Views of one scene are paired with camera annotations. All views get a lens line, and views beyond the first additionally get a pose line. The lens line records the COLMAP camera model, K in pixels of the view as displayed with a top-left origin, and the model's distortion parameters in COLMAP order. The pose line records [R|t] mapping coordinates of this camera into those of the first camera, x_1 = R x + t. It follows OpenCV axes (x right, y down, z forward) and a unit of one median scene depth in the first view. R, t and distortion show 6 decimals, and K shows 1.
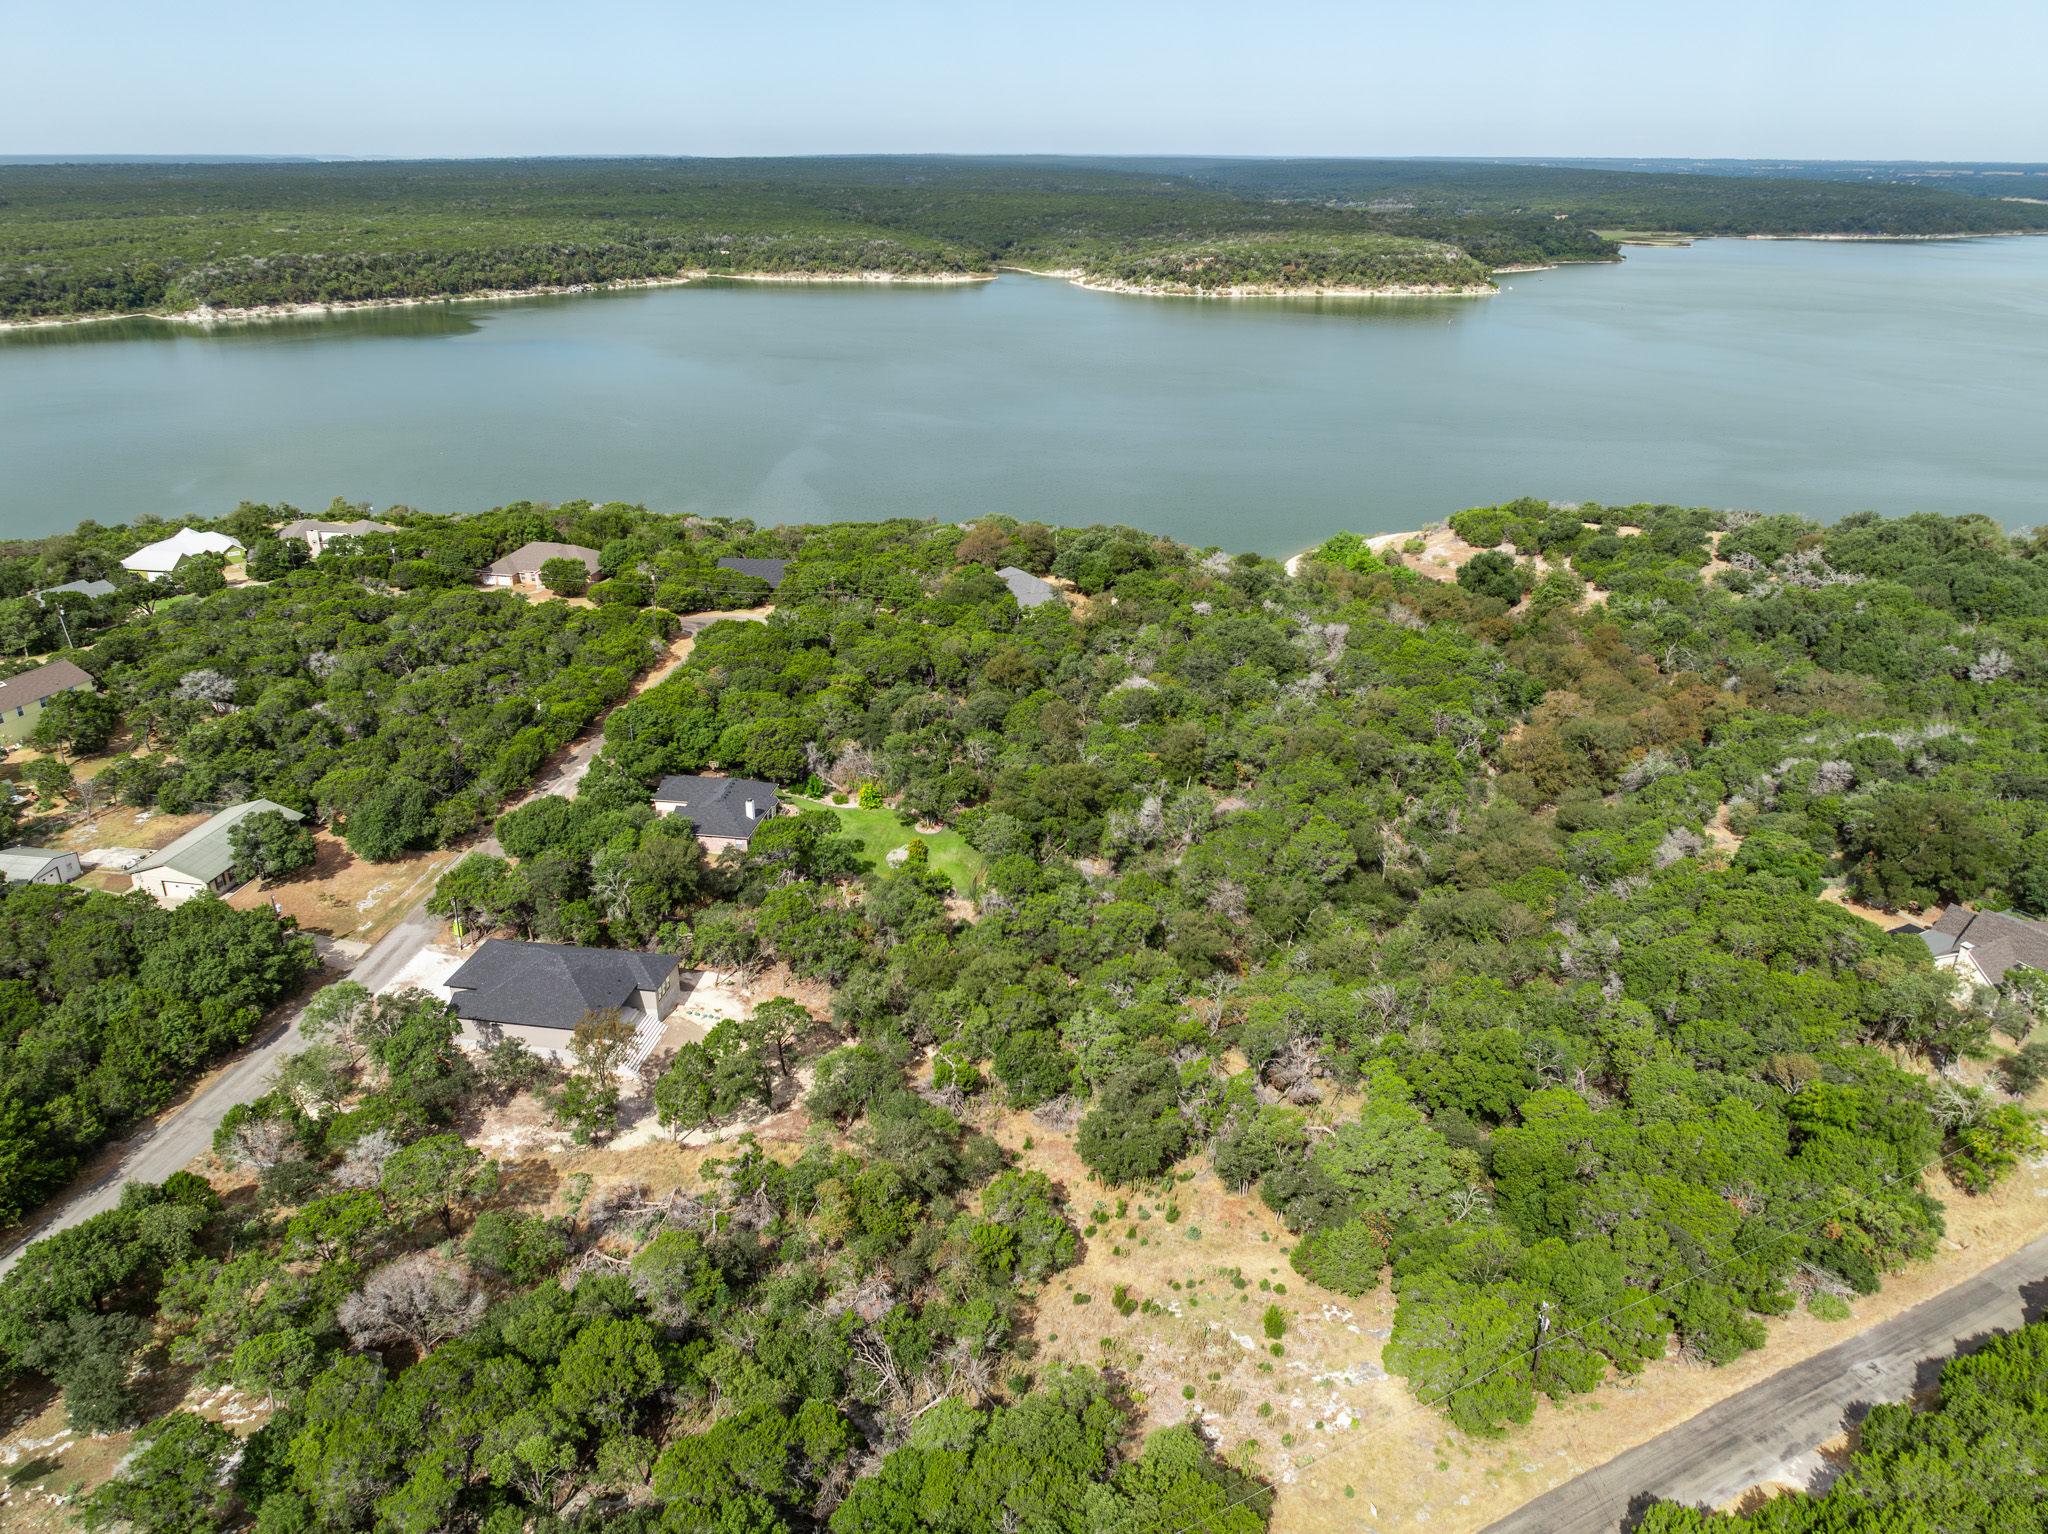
lens RADIAL K [[1445.2, 0, 1024.4], [0, 1445.2, 752.9], [0, 0, 1]] dist [-0.031646, 0.019772]
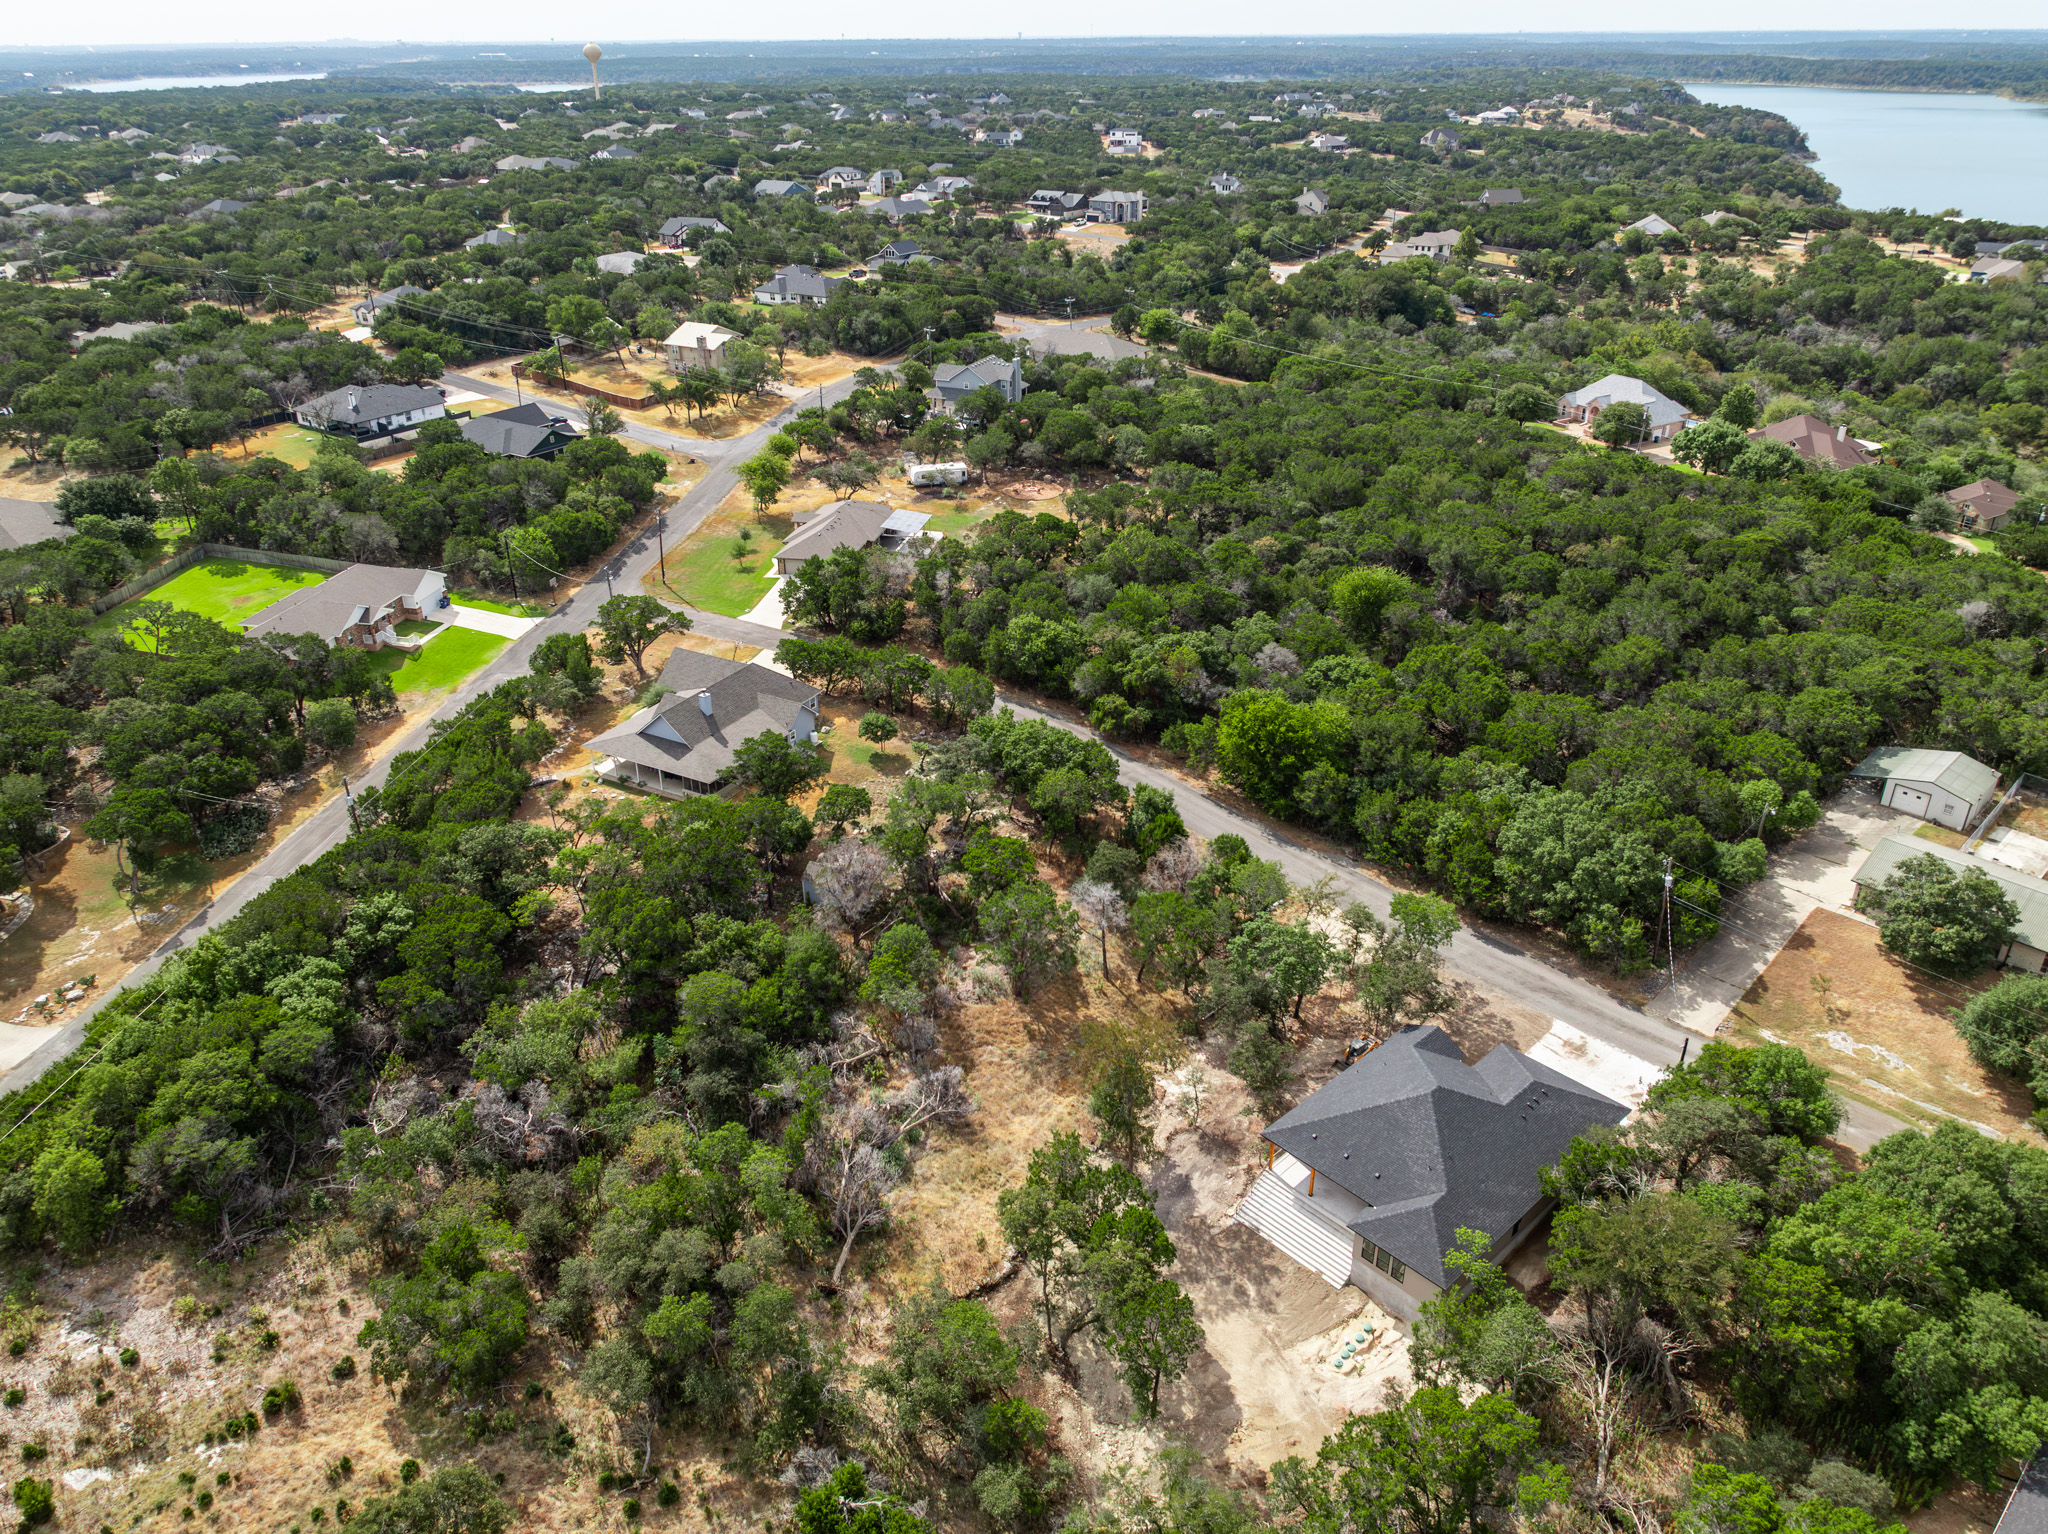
lens RADIAL K [[1445.2, 0, 1020.1], [0, 1445.2, 758.0], [0, 0, 1]] dist [-0.031646, 0.019772]
pose [[-0.619051, 0.356999, -0.699519, 0.138180], [-0.296170, 0.718822, 0.628951, -0.245679], [0.727364, 0.596529, -0.339255, 0.810465]]
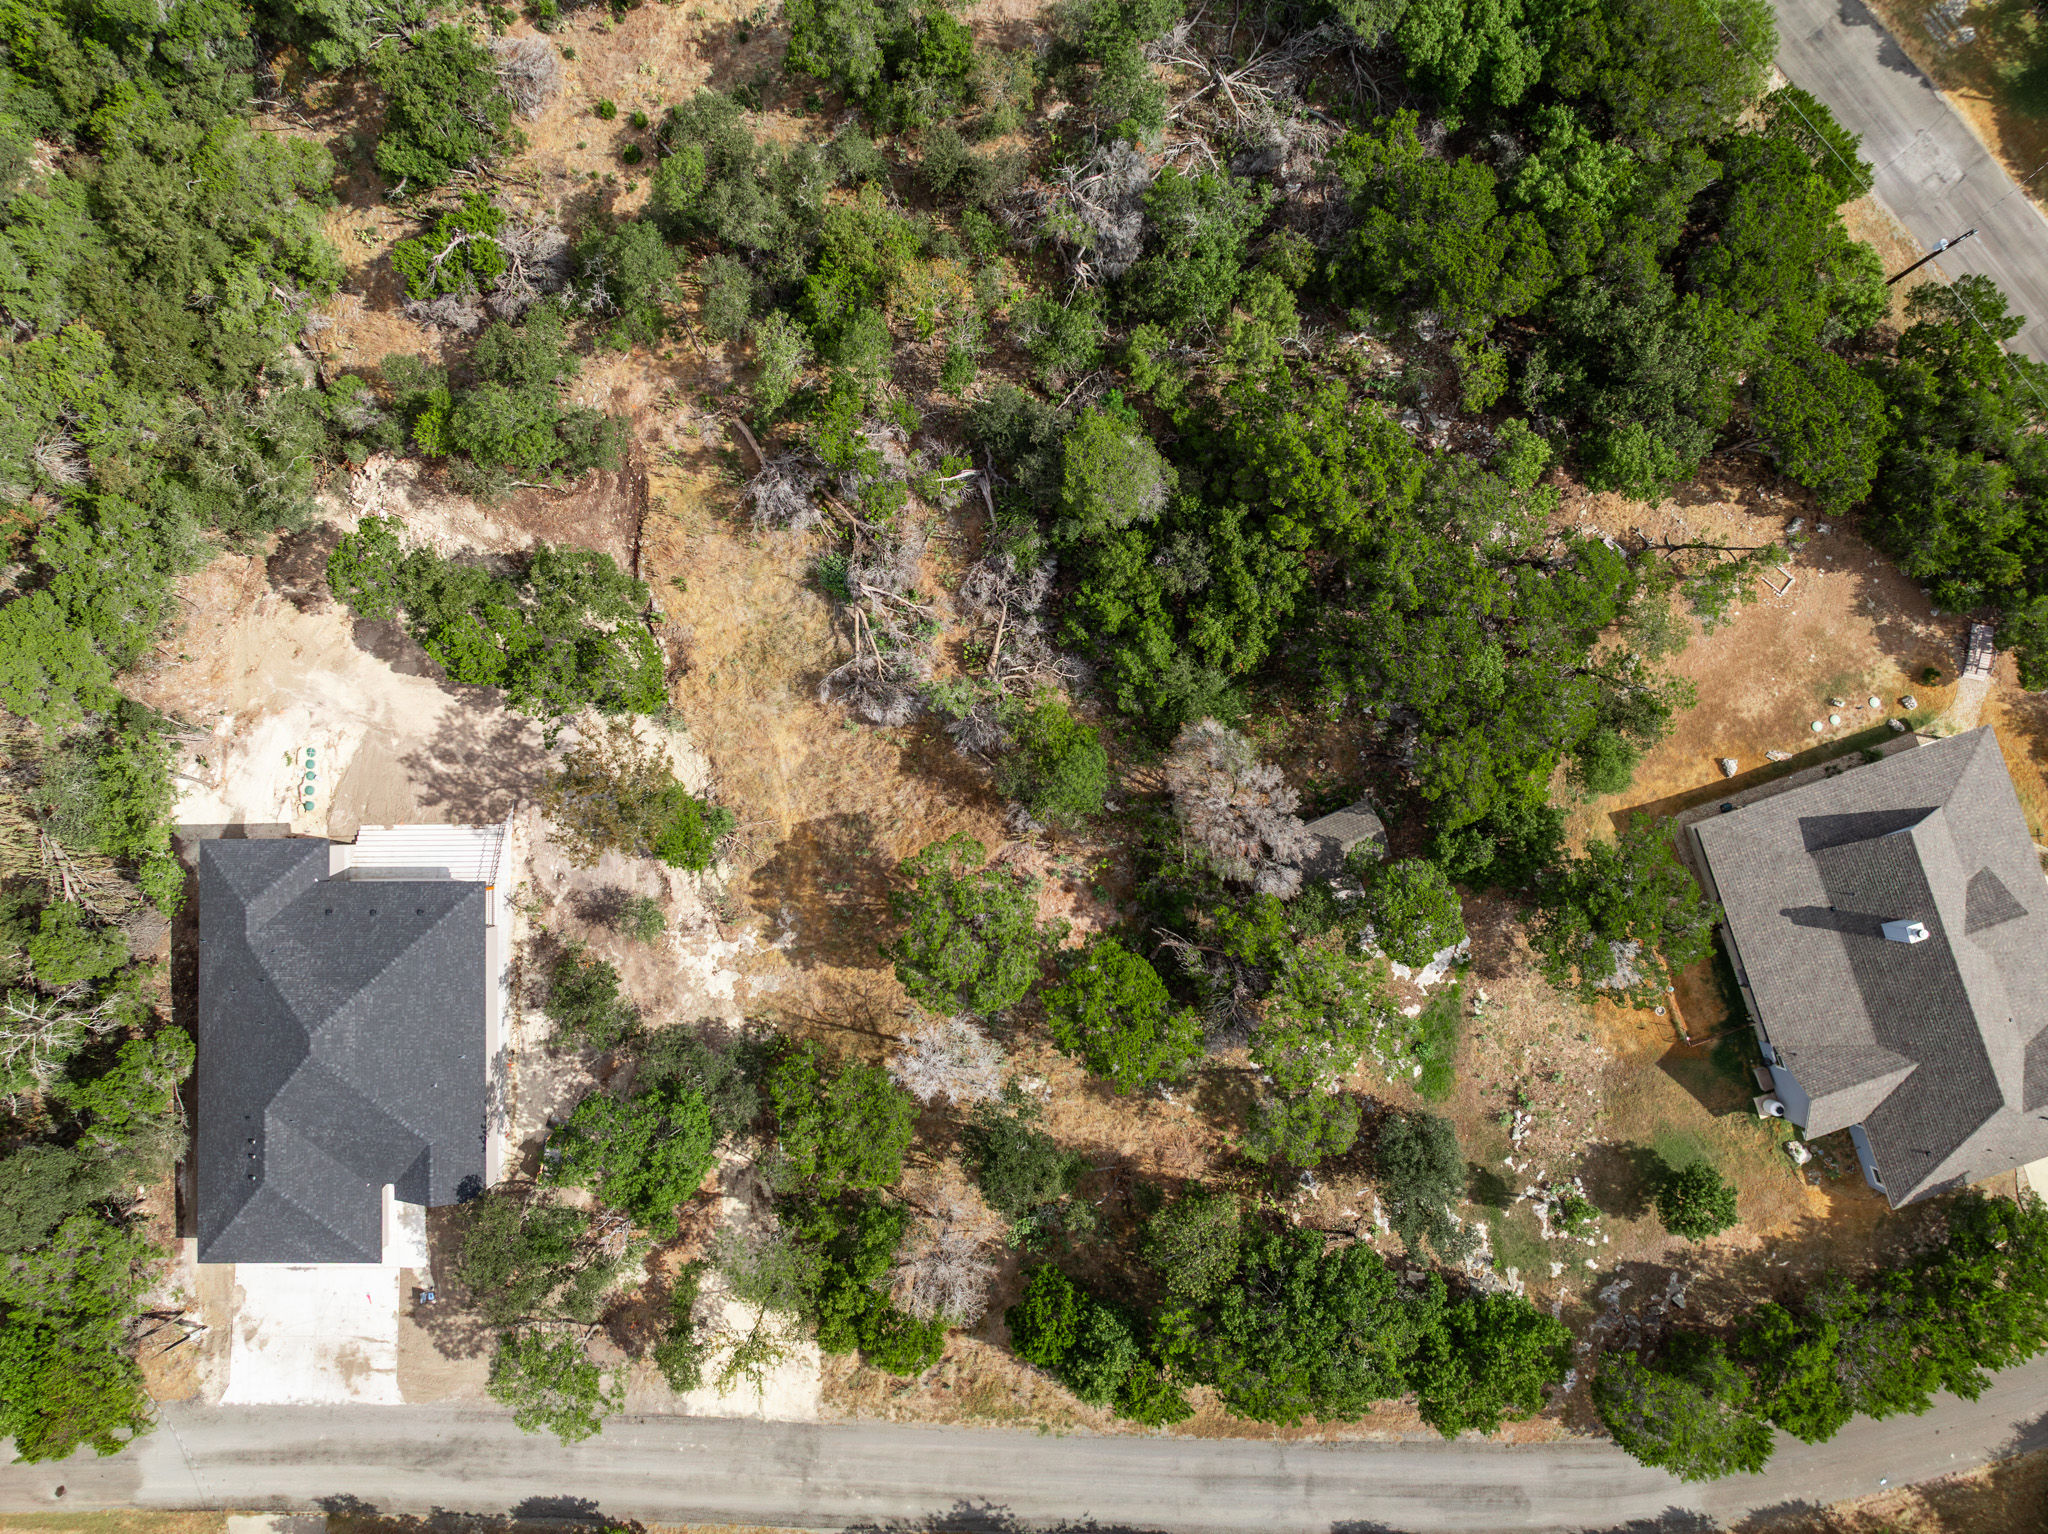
lens RADIAL K [[1445.2, 0, 1021.8], [0, 1445.2, 772.5], [0, 0, 1]] dist [-0.031646, 0.019772]
pose [[-0.166388, -0.985726, 0.025659, -0.234459], [0.381140, -0.040293, 0.923639, -0.173393], [-0.909421, 0.163462, 0.382404, 0.472781]]
